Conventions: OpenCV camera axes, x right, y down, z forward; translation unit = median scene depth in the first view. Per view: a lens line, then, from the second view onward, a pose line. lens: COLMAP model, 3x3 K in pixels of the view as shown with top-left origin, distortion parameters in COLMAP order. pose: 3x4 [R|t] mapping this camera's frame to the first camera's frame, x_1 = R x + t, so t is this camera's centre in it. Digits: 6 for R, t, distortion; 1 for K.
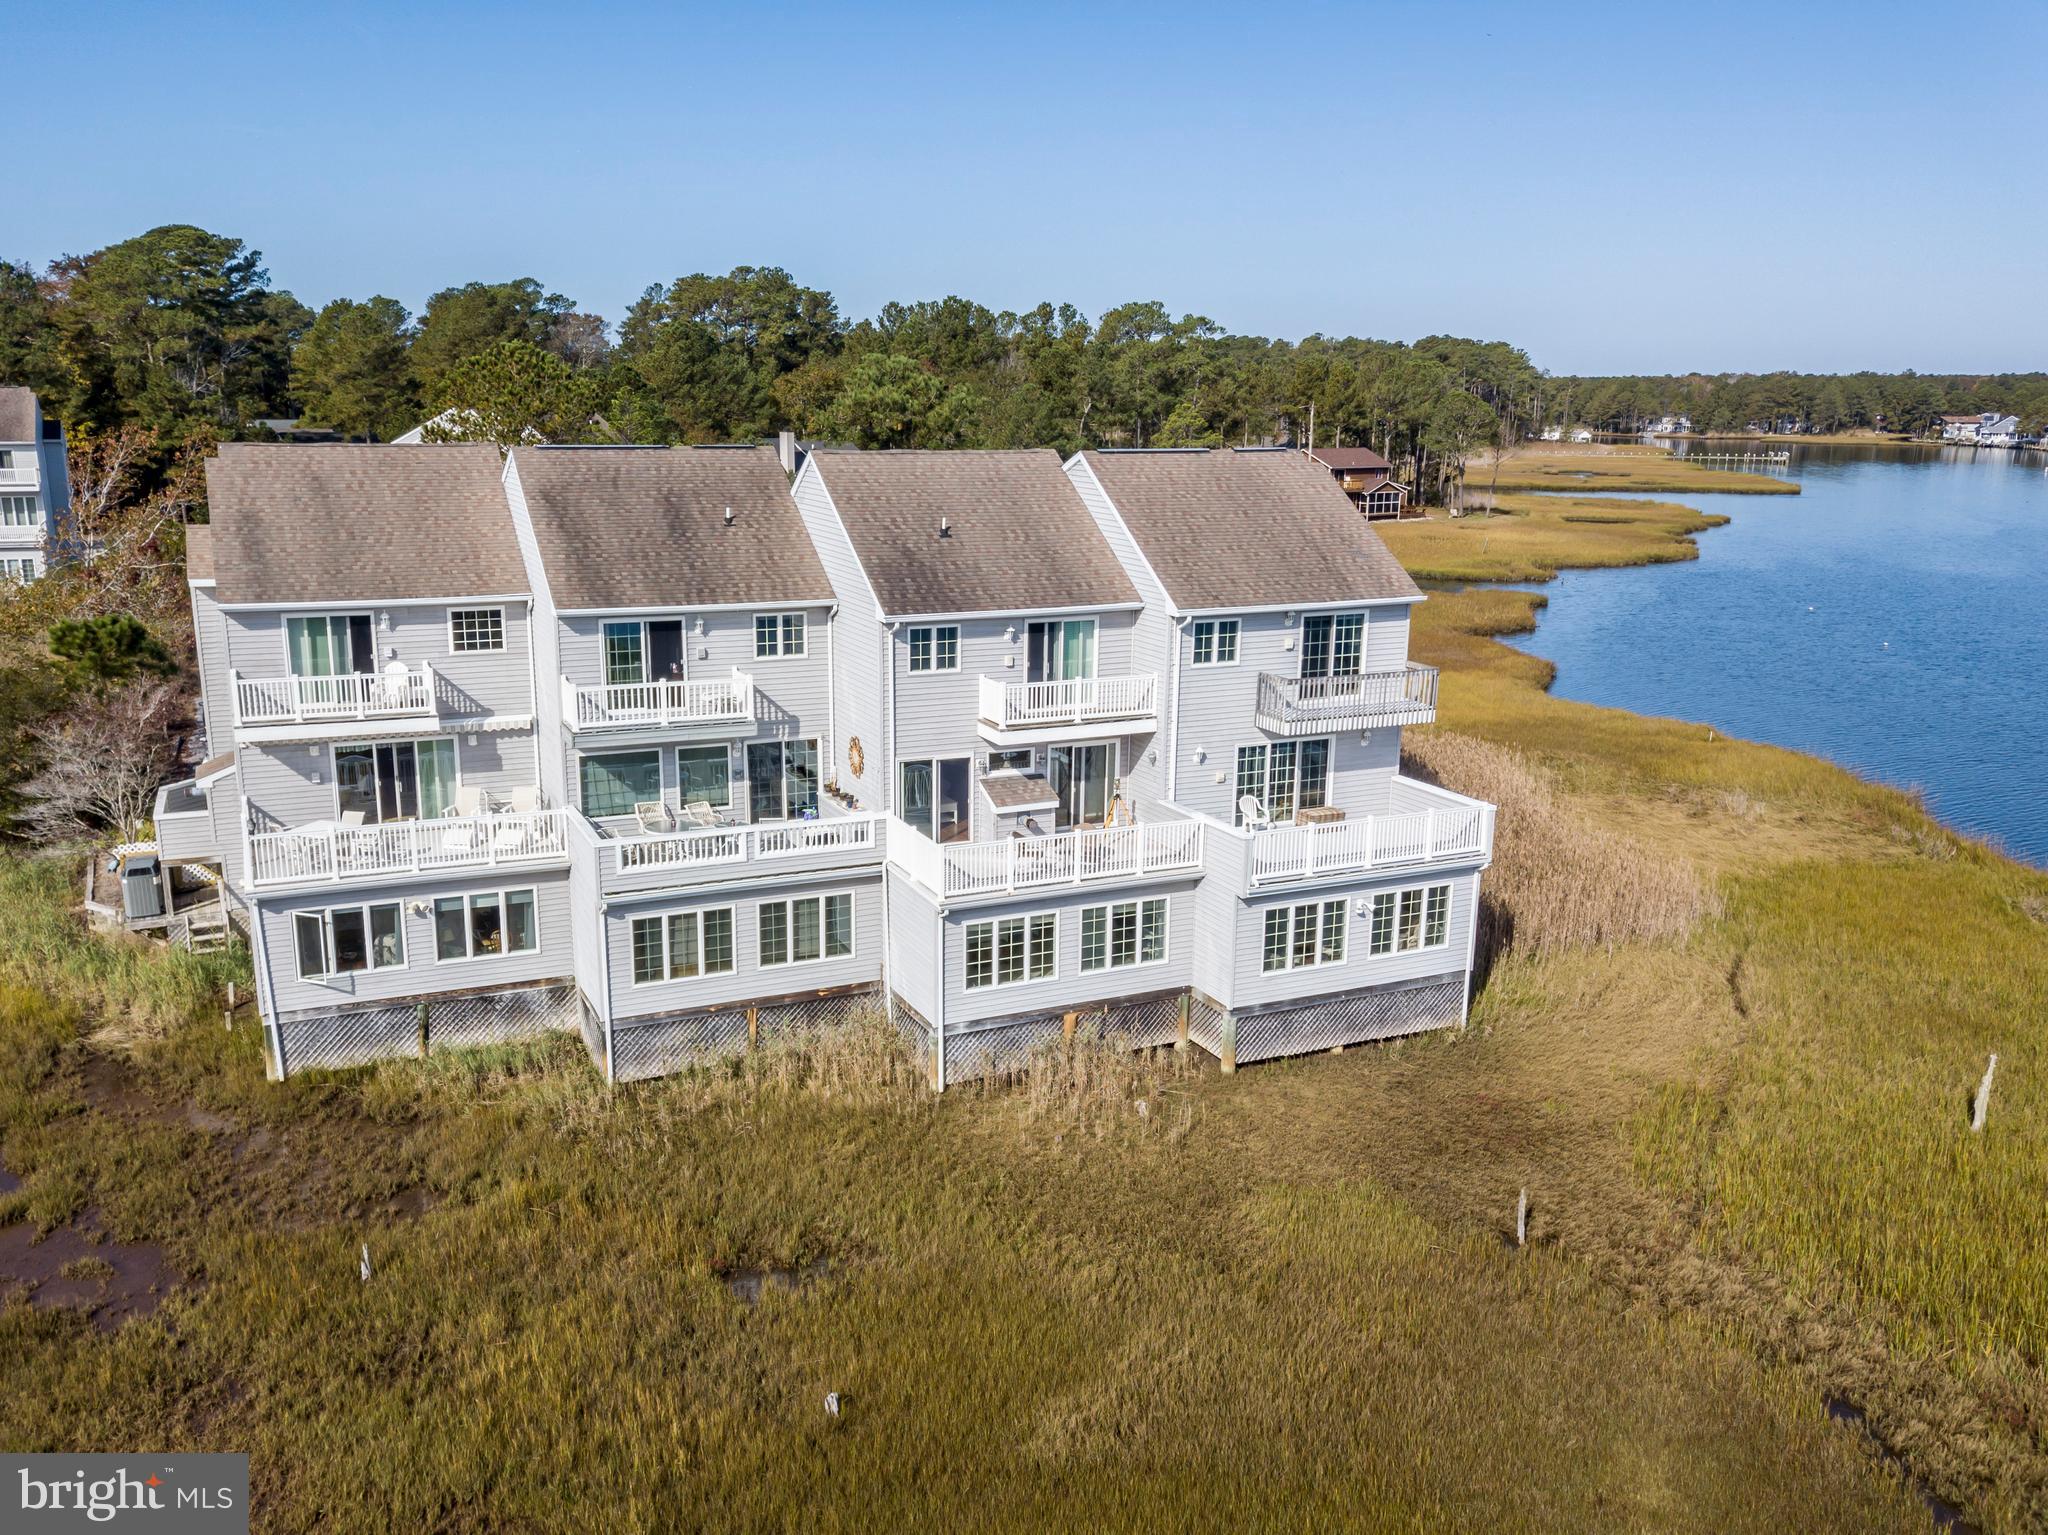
lens RADIAL K [[1570.5, 0, 1019.8], [0, 1570.5, 775.3], [0, 0, 1]] dist [0.009798, -0.006720]
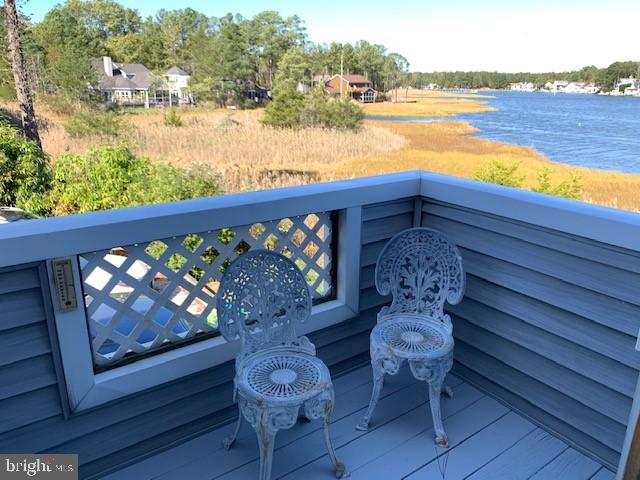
lens RADIAL K [[479.4, 0, 316.7], [0, 479.4, 234.9], [0, 0, 1]] dist [0.045727, -0.078620]
pose [[0.985248, -0.052152, 0.162992, 0.009343], [0.040316, 0.996360, 0.075104, -0.011441], [-0.166316, -0.067425, 0.983765, 0.215596]]
